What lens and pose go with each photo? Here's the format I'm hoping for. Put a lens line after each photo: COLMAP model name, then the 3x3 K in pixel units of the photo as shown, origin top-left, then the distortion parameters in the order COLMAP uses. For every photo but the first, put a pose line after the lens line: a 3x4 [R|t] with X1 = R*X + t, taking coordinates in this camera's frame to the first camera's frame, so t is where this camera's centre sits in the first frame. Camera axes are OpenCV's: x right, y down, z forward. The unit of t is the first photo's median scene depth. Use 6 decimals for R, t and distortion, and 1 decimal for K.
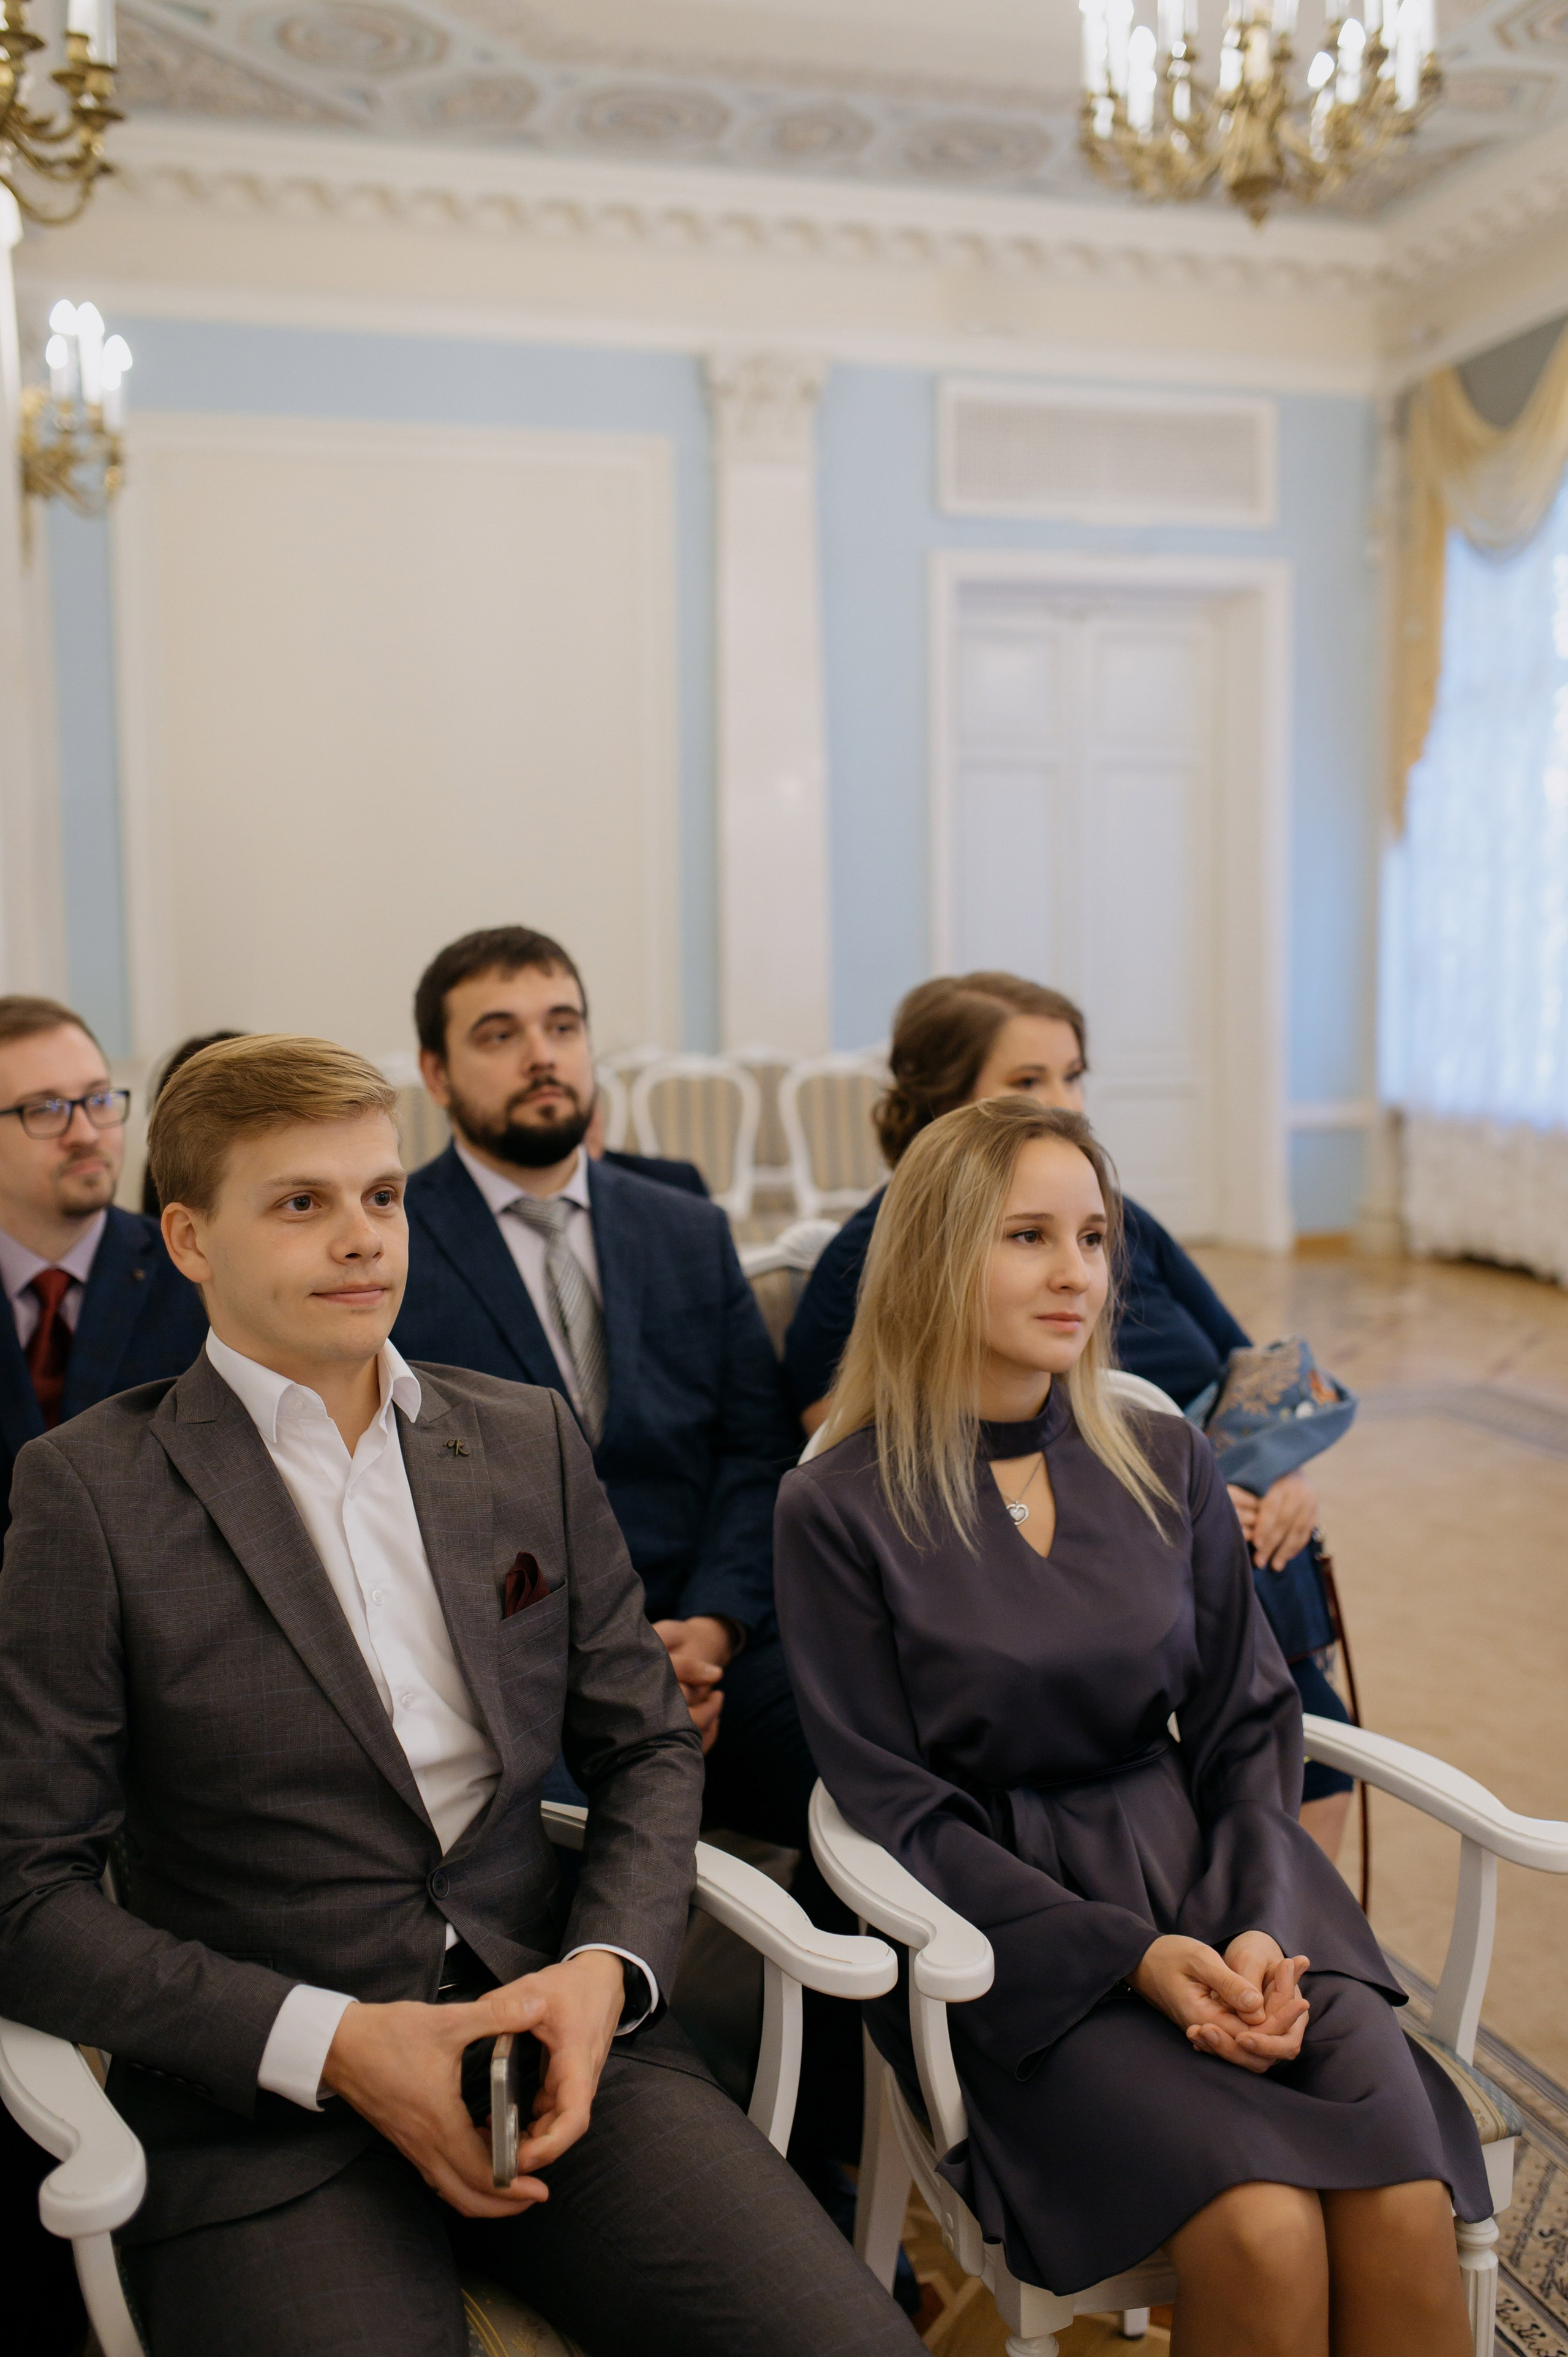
lens RADIAL K [[2268.1, 0, 768.7], [0, 2268.1, 1186.5], [0, 0, 1]] dist [-0.067560, 0.102536]
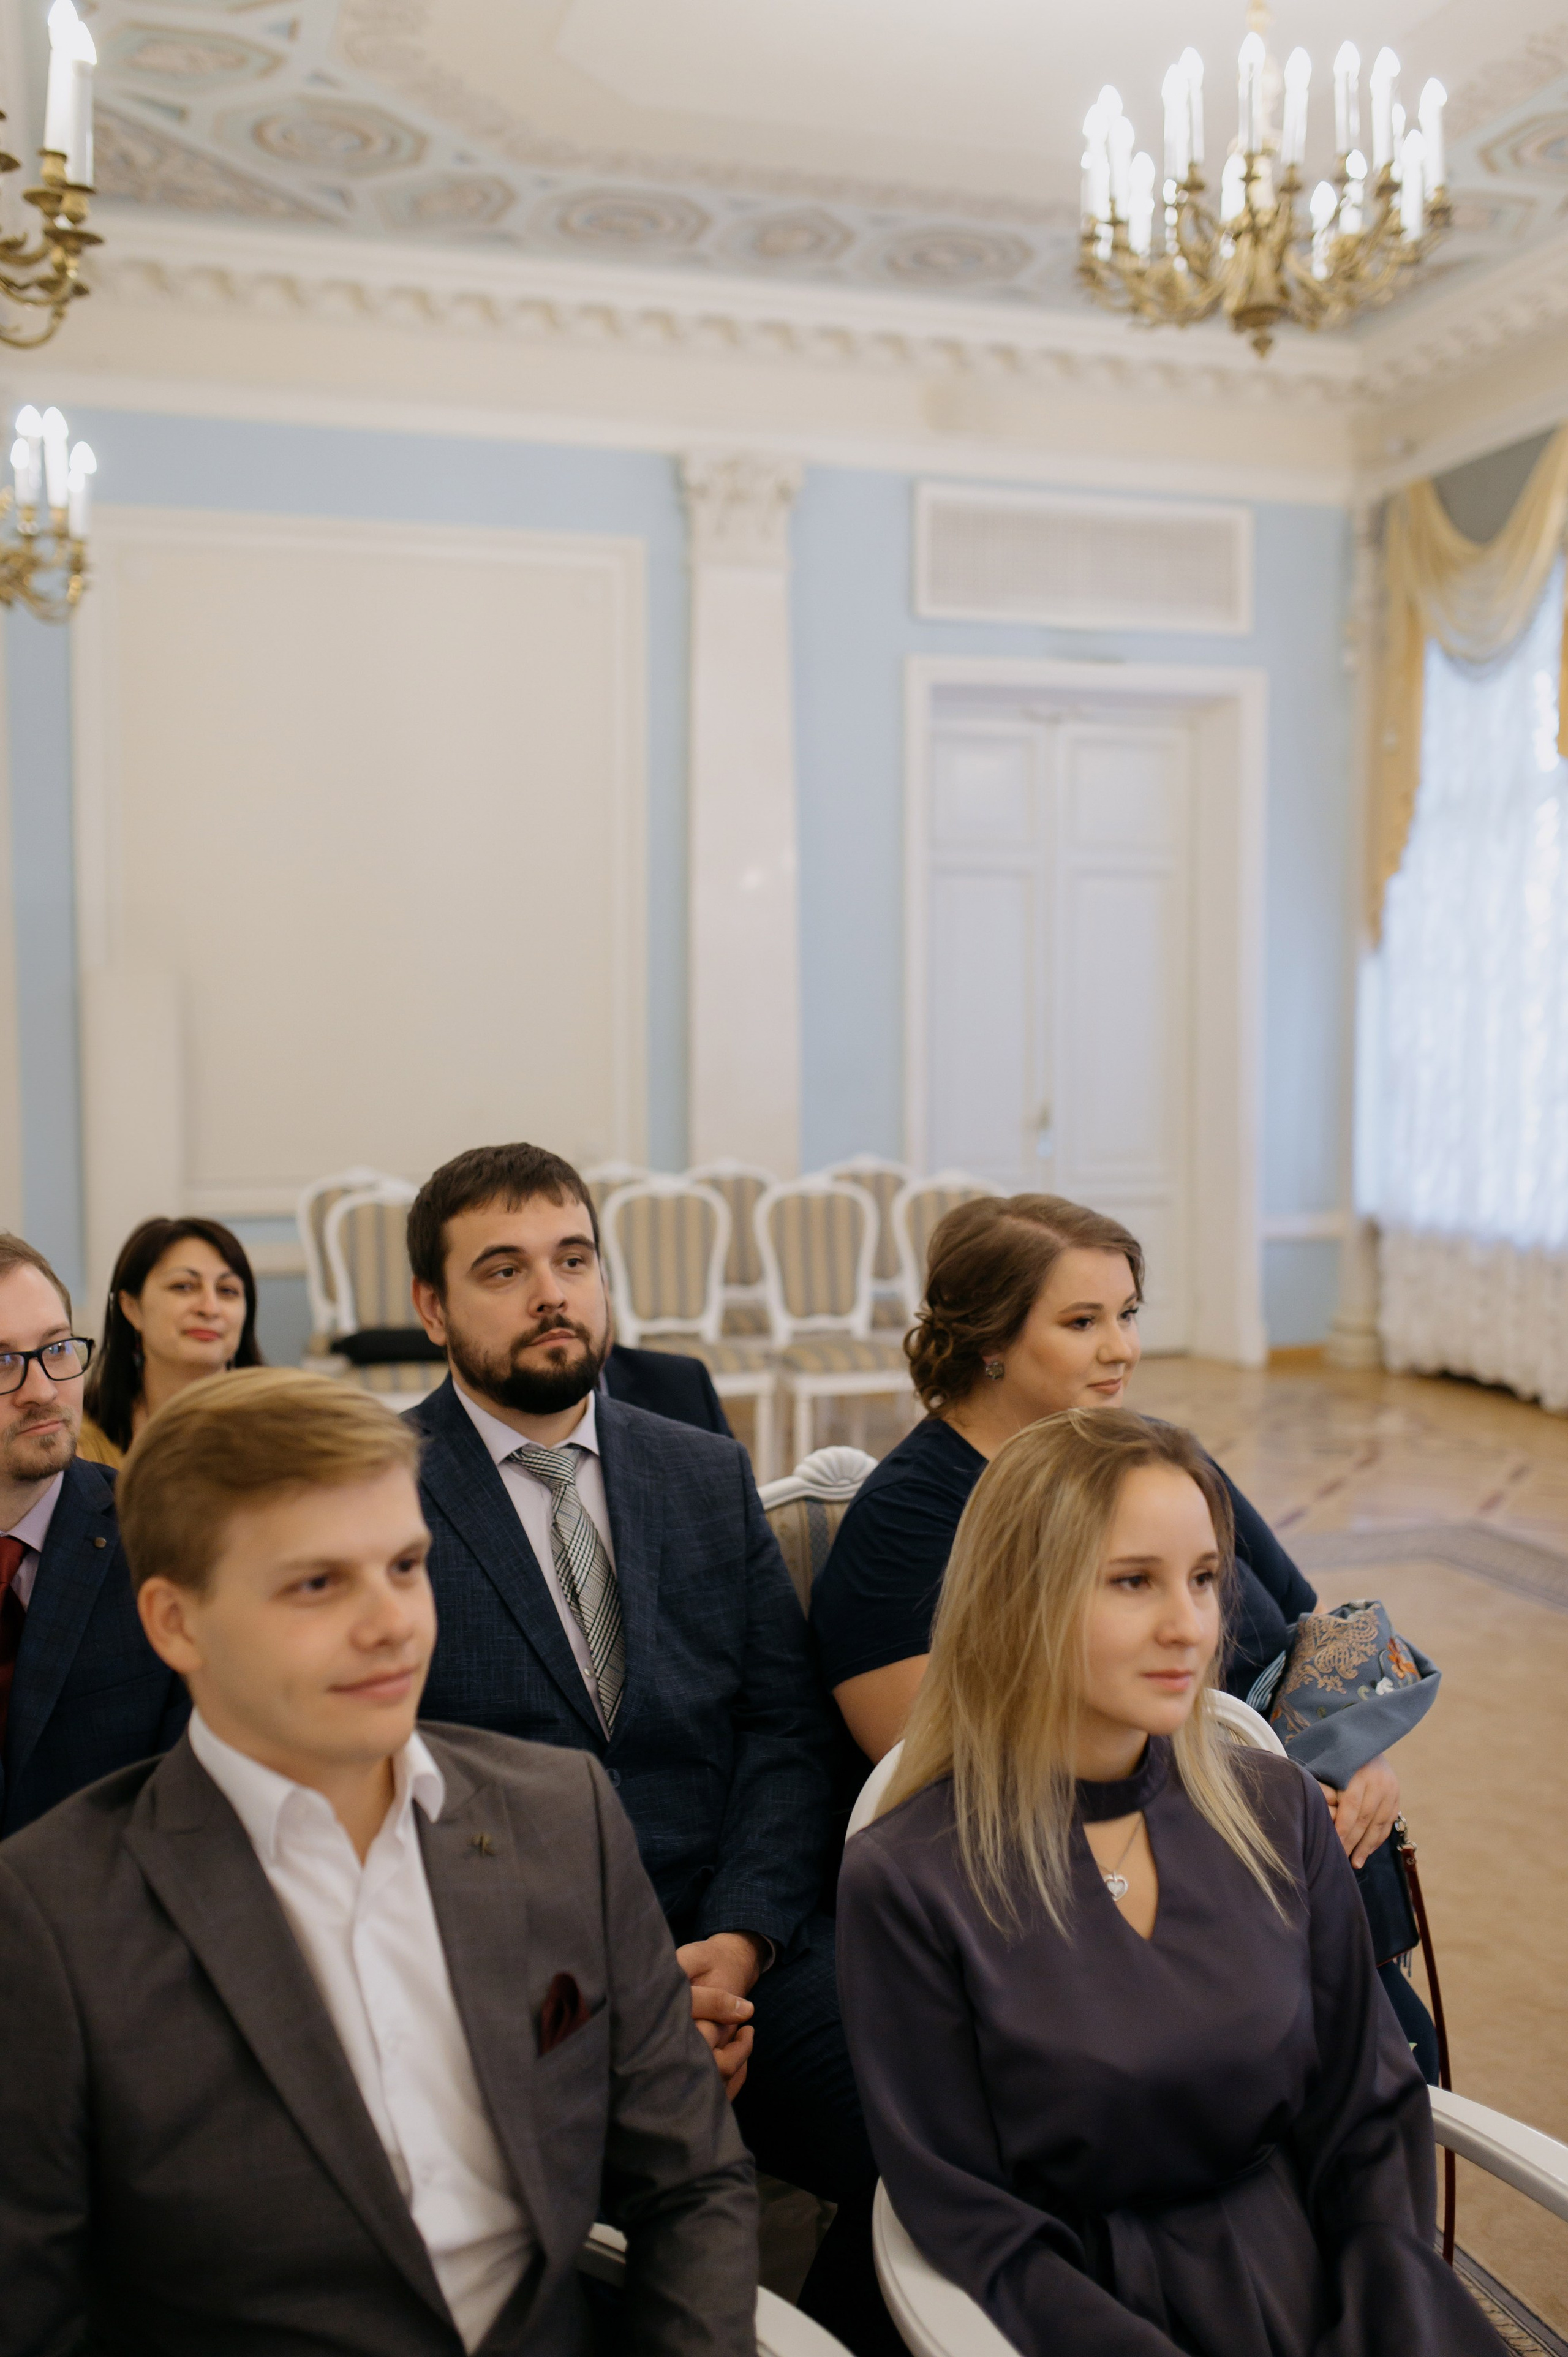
lens RADIAL K [[2271.6, 0, 774.8], [0, 2271.6, 1176.8], [0, 0, 1]] dist [-0.077786, 0.111724]
pose [[0.999636, 0.009386, 0.025287, -0.031935], [-0.008478, 0.999324, -0.035779, -0.067946], [-0.025606, 0.035552, 0.999040, 0.083733]]
